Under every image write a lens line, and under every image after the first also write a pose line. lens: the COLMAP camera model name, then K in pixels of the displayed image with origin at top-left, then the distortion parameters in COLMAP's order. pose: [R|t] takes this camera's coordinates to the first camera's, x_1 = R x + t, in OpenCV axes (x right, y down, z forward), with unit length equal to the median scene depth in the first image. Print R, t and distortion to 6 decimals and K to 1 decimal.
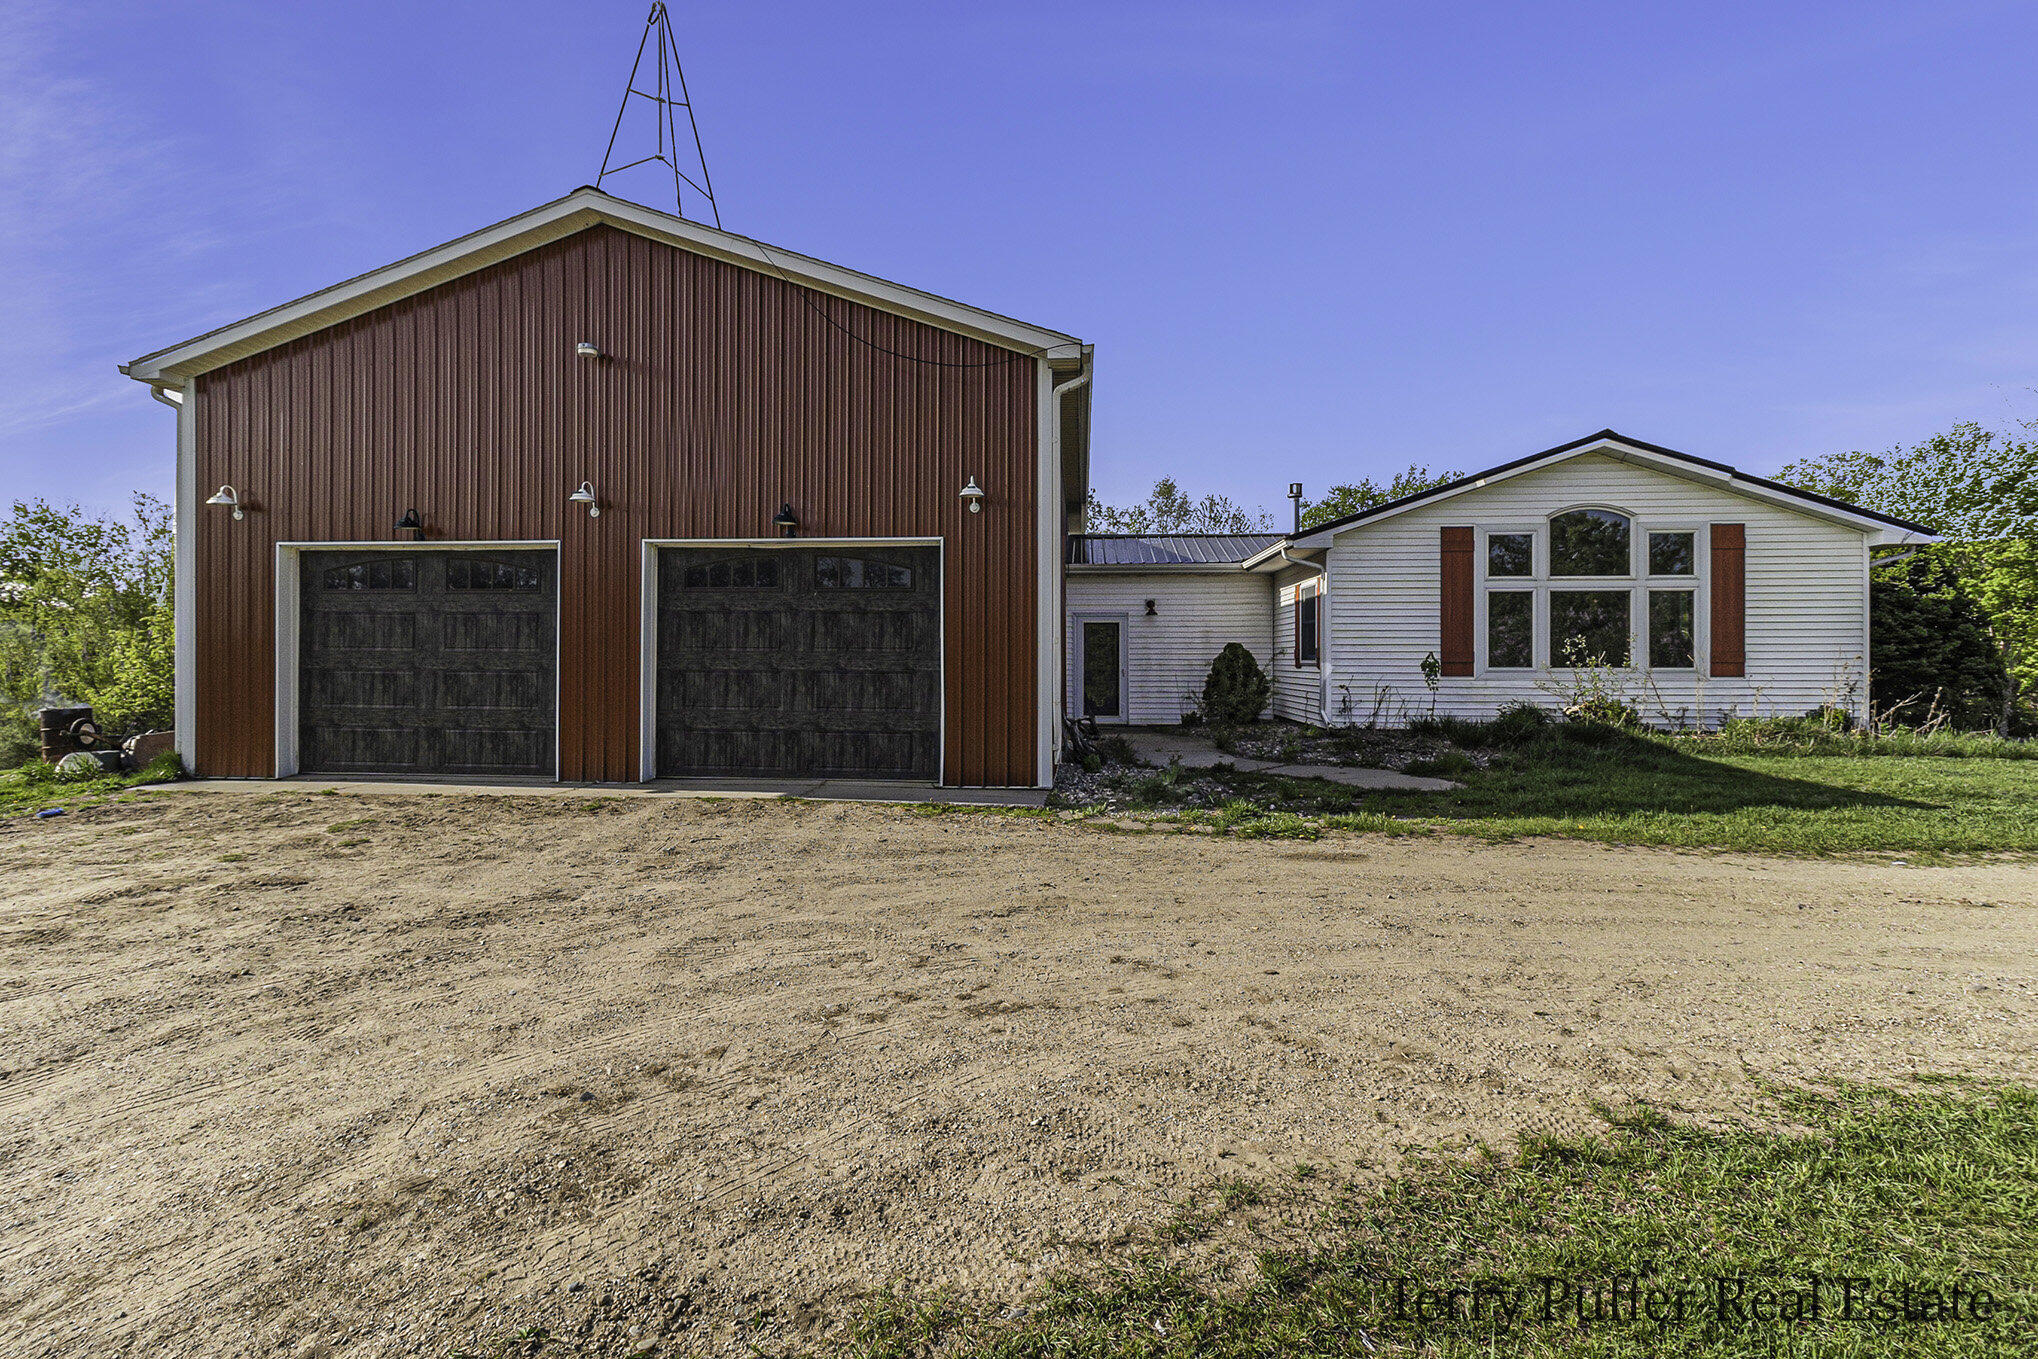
lens RADIAL K [[949.5, 0, 1015.3], [0, 949.5, 682.0], [0, 0, 1]] dist [-0.002967, 0.002304]
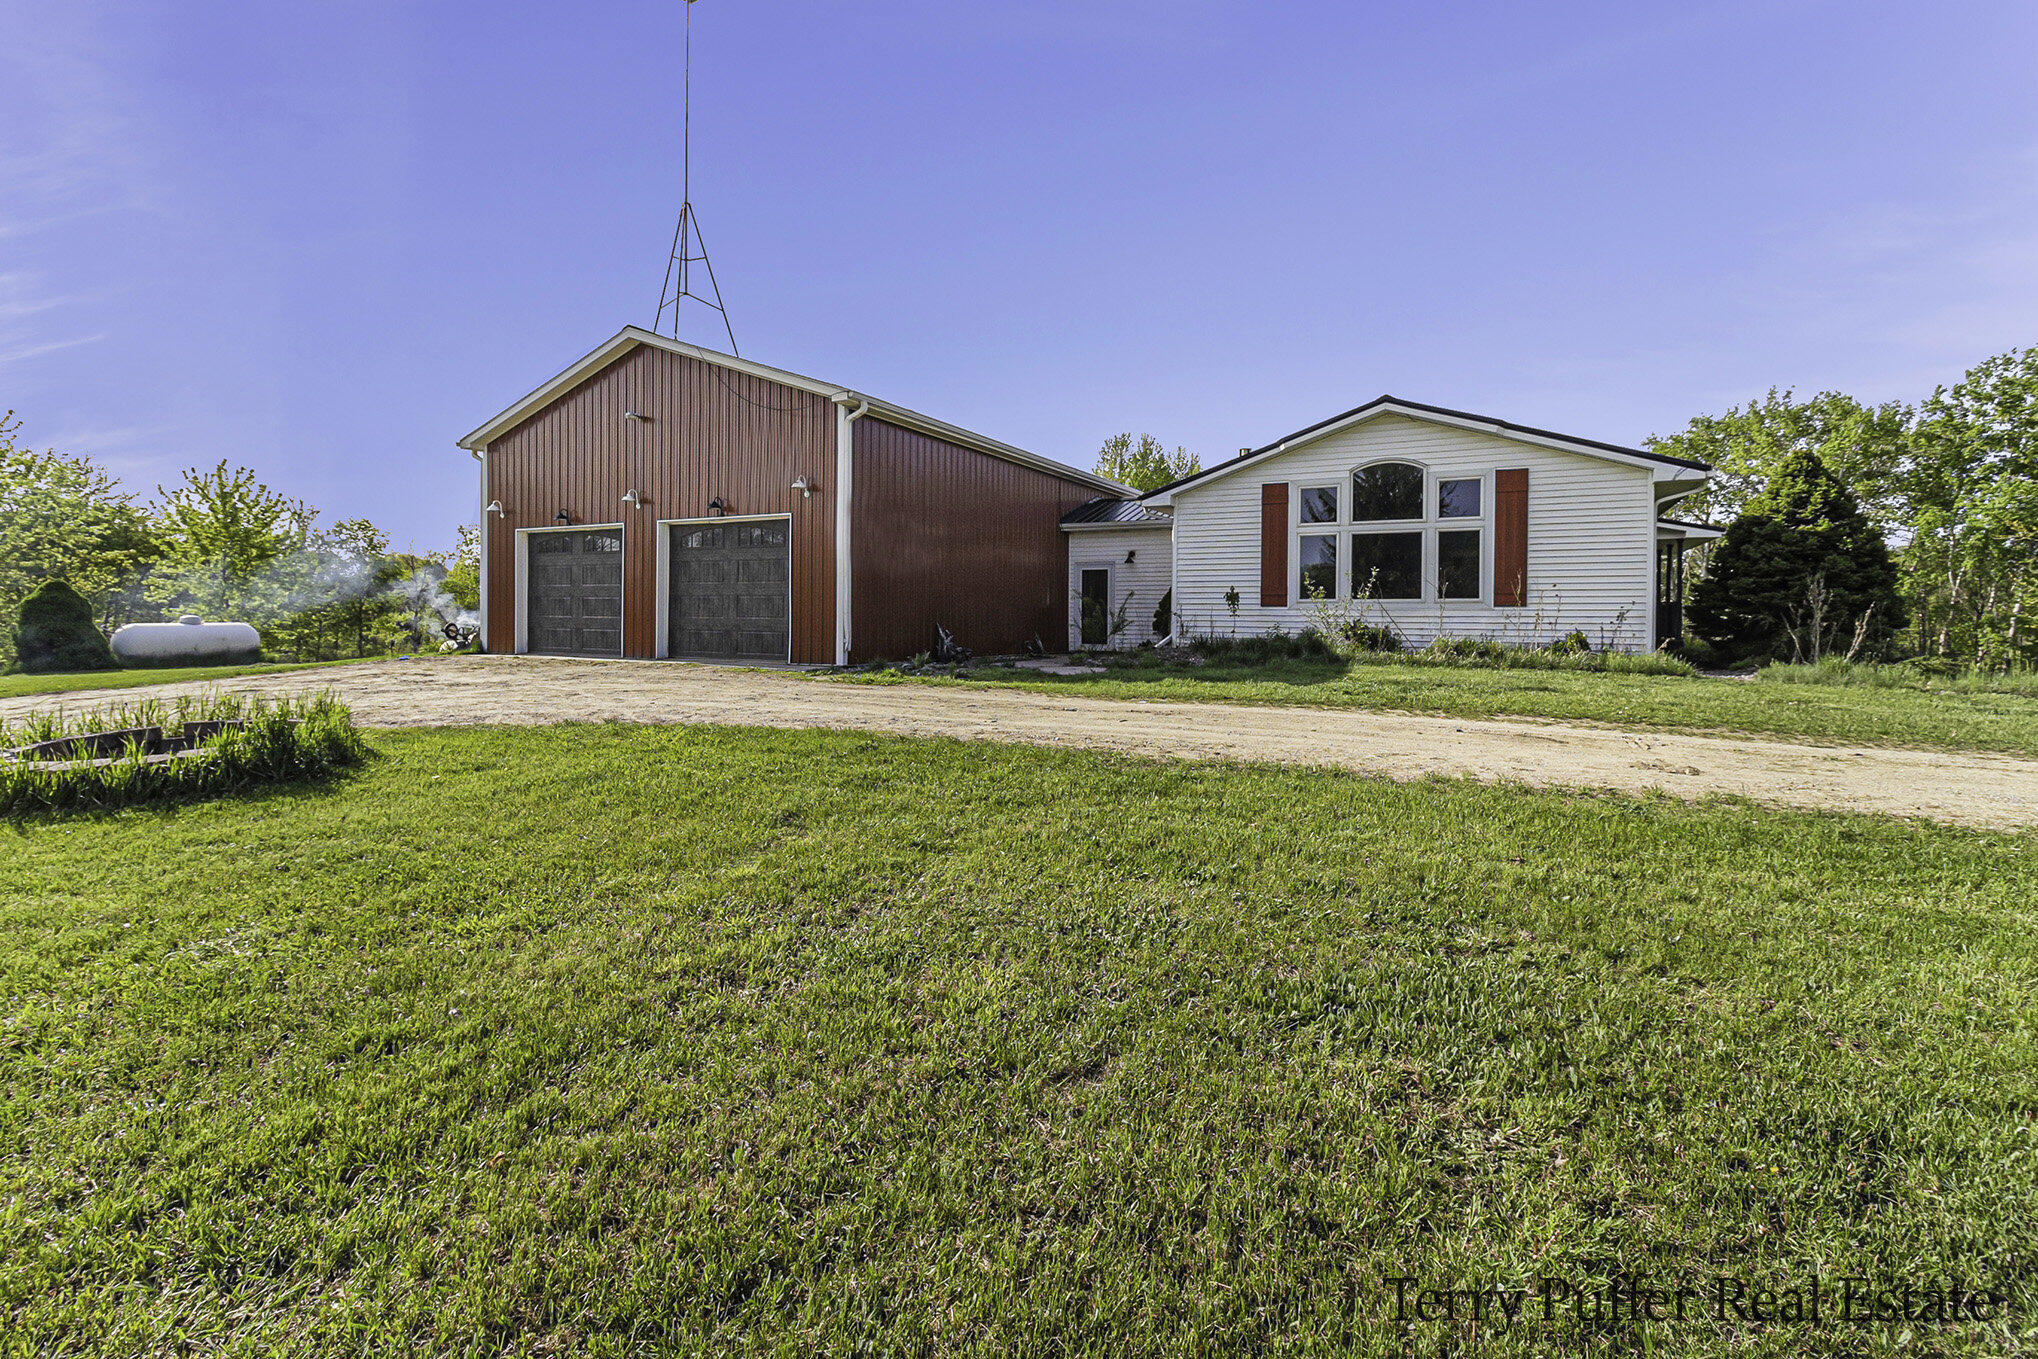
lens RADIAL K [[949.5, 0, 1025.9], [0, 949.5, 669.0], [0, 0, 1]] dist [-0.002967, 0.002304]
pose [[0.921308, 0.025654, -0.387986, 0.659695], [-0.015133, 0.999431, 0.030150, 0.043522], [0.388539, -0.021906, 0.921172, -0.258686]]
